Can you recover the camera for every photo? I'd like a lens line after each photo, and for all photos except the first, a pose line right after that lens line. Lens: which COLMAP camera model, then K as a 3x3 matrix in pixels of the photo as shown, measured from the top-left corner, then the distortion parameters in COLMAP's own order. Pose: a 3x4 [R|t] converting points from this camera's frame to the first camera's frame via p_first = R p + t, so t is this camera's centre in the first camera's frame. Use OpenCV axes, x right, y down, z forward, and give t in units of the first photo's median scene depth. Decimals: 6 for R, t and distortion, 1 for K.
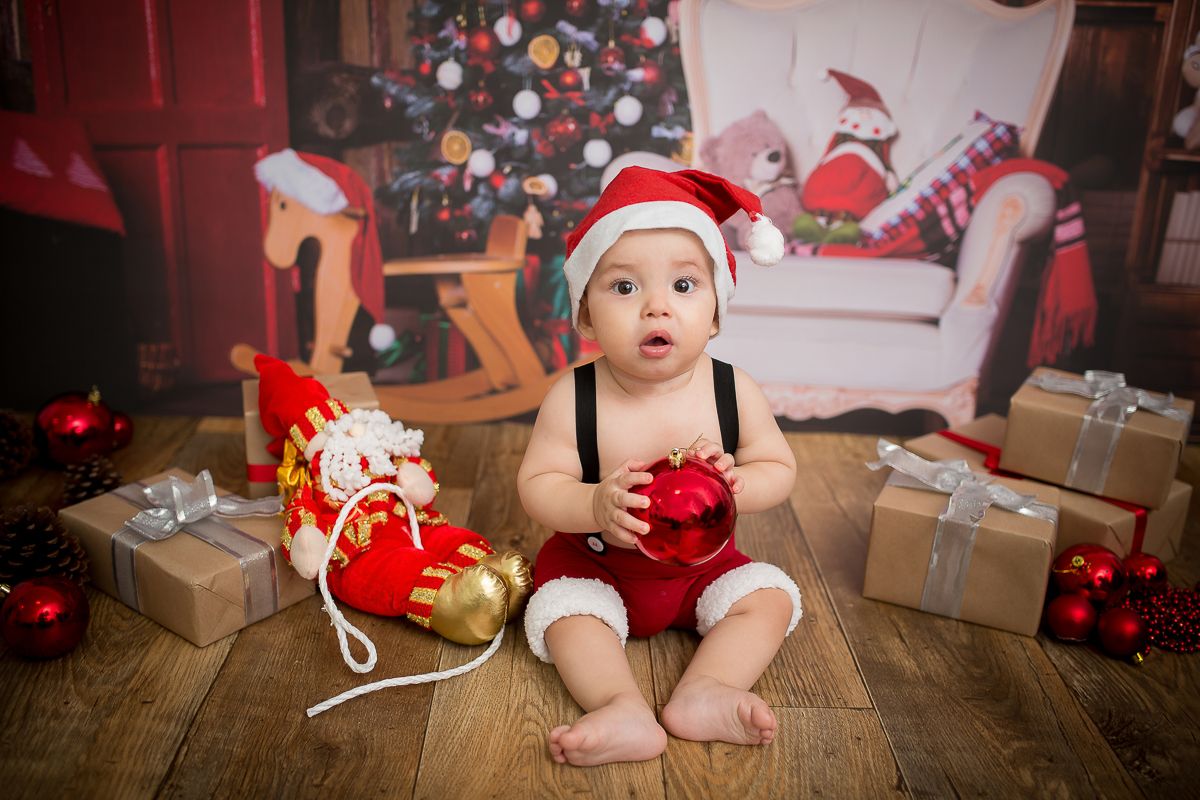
lens RADIAL K [[1063.4, 0, 597.3], [0, 1063.4, 383.4], [0, 0, 1]] dist [-0.068654, 0.082273]
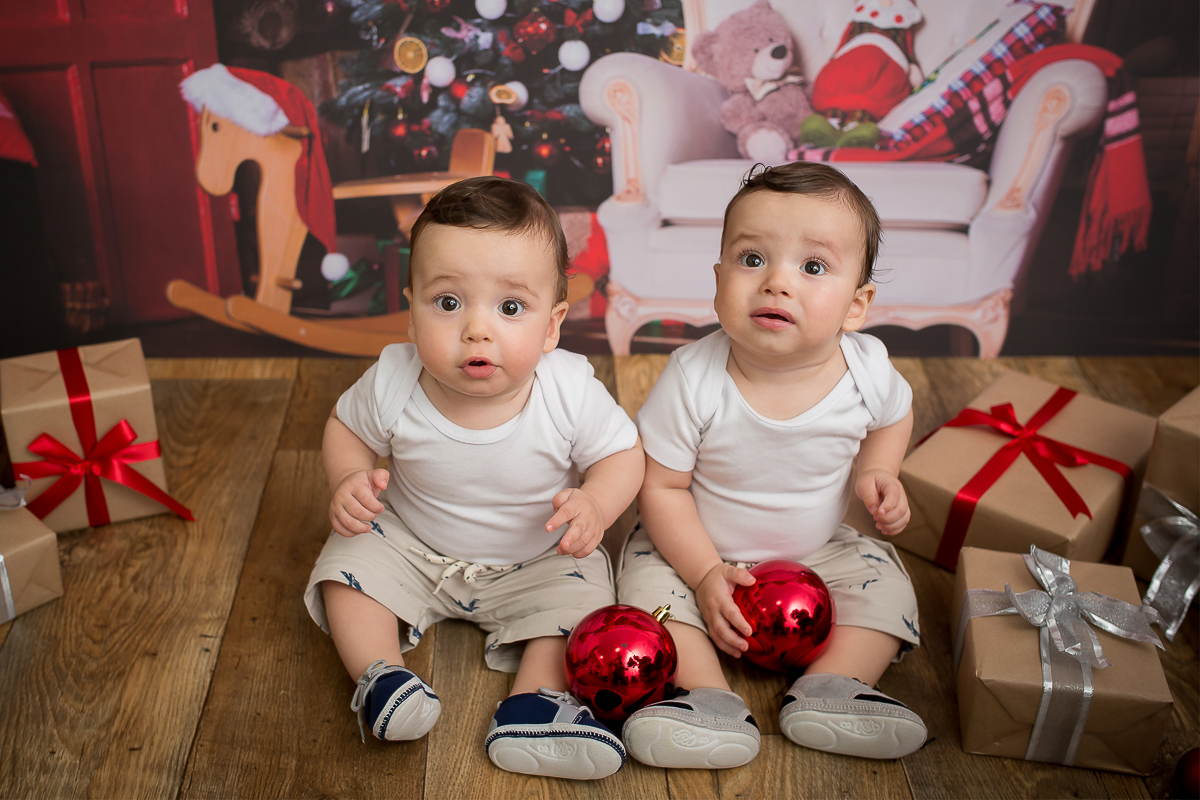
lens RADIAL K [[1272.8, 0, 527.3], [0, 1272.8, 301.0], [0, 0, 1]] dist [-0.065420, 0.073514]
pose [[0.999283, -0.027687, -0.025843, -0.016699], [0.030876, 0.990707, 0.132460, -0.158142], [0.021935, -0.133163, 0.990851, -0.054398]]
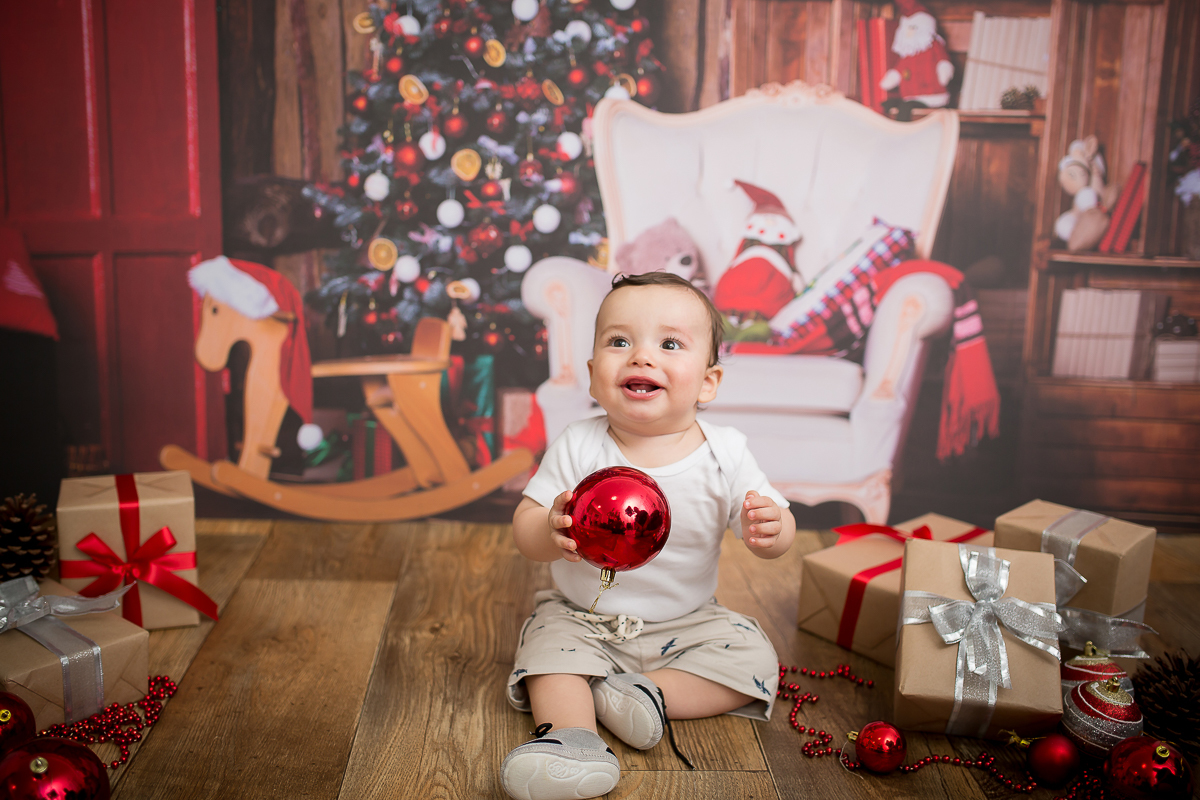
lens RADIAL K [[1134.1, 0, 594.0], [0, 1134.1, 366.3], [0, 0, 1]] dist [-0.068729, 0.082100]
pose [[0.999315, -0.009420, 0.035798, 0.034598], [0.013805, 0.992149, -0.124296, 0.029662], [-0.034346, 0.124705, 0.991599, -0.104836]]
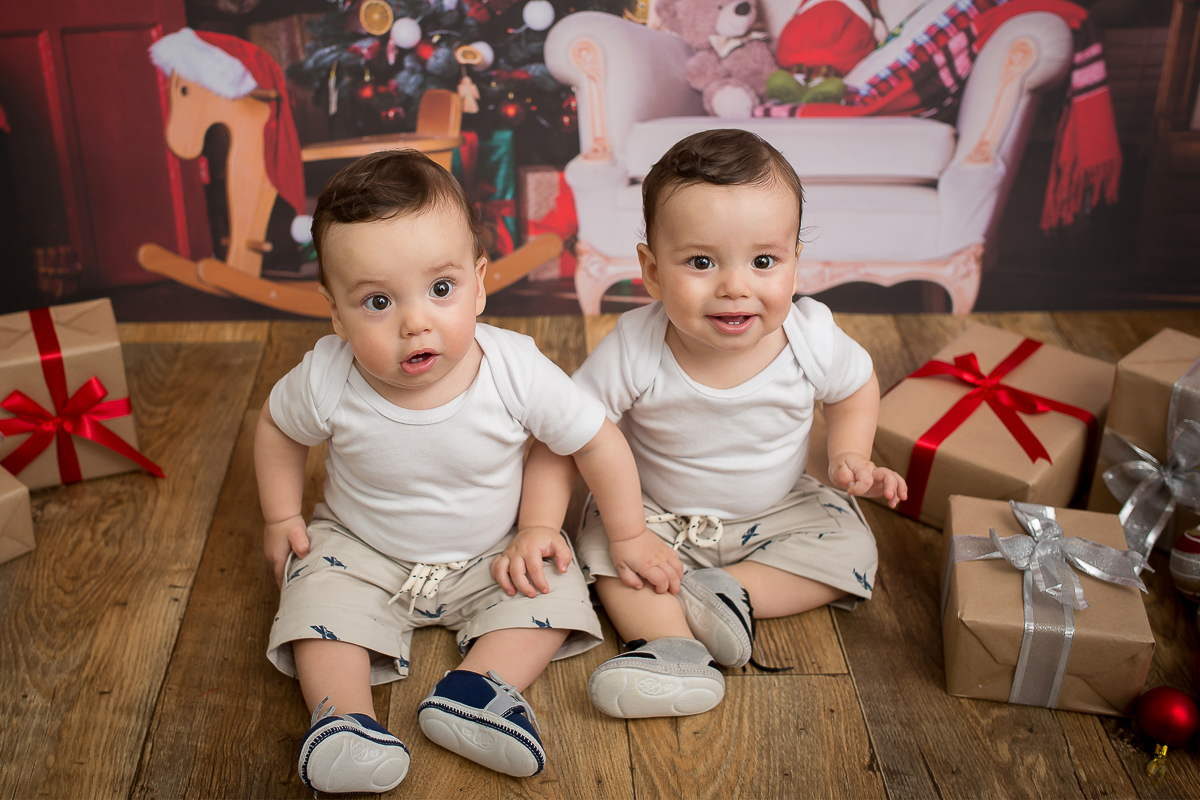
lens RADIAL K [[1321.5, 0, 499.7], [0, 1321.5, 265.4], [0, 0, 1]] dist [-0.069013, 0.081254]
pose [[0.998353, -0.039162, -0.041932, 0.005927], [0.043836, 0.992155, 0.117073, -0.142233], [0.037018, -0.118718, 0.992238, -0.100884]]
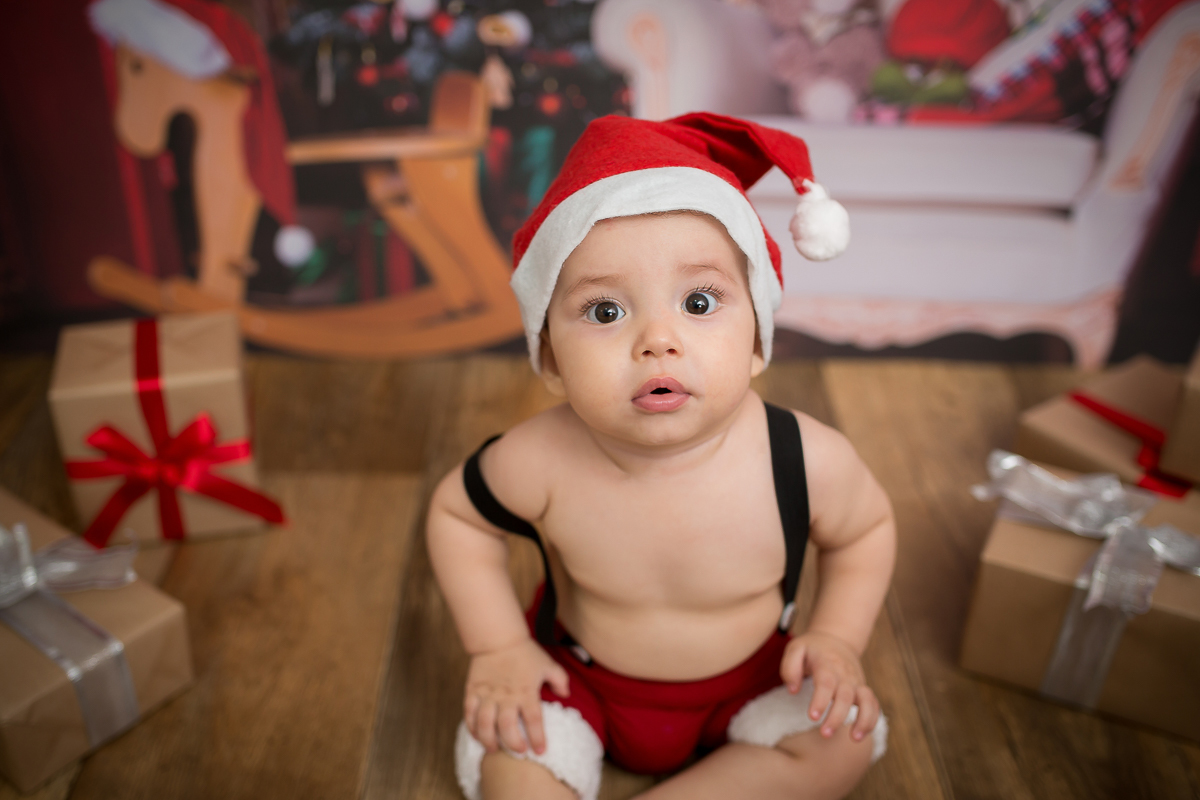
lens RADIAL K [[1214.6, 0, 604.8], [0, 1214.6, 387.6], [0, 0, 1]] dist [-0.048208, 0.029514]
pose [[0.999731, -0.011517, -0.020138, 0.024619], [0.015505, 0.977411, 0.210780, -0.125598], [0.017256, -0.211035, 0.977326, 0.187325]]
